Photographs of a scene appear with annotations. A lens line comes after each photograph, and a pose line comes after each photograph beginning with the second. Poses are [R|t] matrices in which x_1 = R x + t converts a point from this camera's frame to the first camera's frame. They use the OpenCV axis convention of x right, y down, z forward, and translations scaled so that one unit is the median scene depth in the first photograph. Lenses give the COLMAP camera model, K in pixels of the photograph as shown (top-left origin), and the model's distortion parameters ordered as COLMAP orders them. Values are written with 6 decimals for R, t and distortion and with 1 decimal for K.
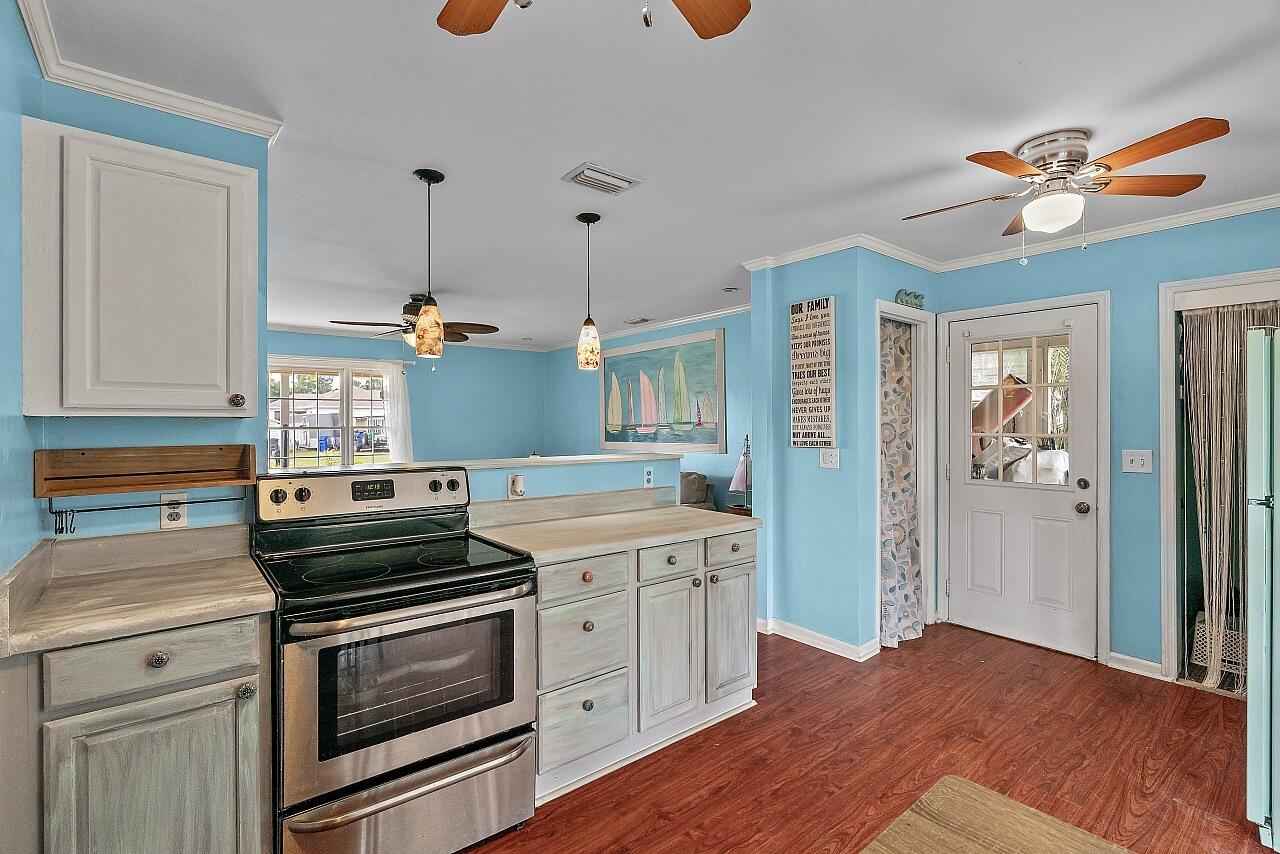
lens RADIAL K [[584.3, 0, 630.9], [0, 584.3, 425.8], [0, 0, 1]] dist [-0.001627, 0.000226]
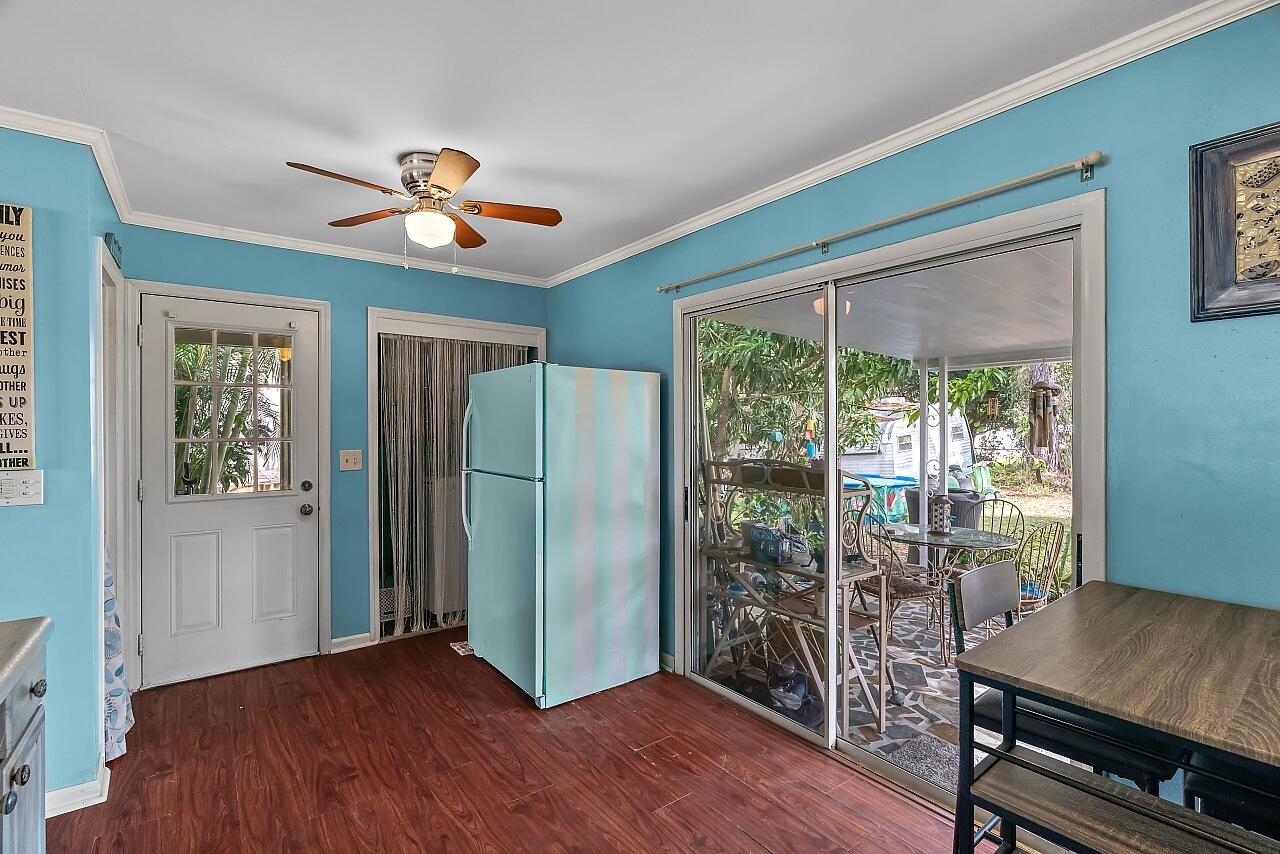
lens RADIAL K [[584.3, 0, 630.9], [0, 584.3, 425.8], [0, 0, 1]] dist [-0.001627, 0.000226]
pose [[0.036561, -0.000387, 0.999331, -0.222987], [0.007246, 0.999974, 0.000123, -0.001282], [-0.999305, 0.007237, 0.036562, 0.400734]]
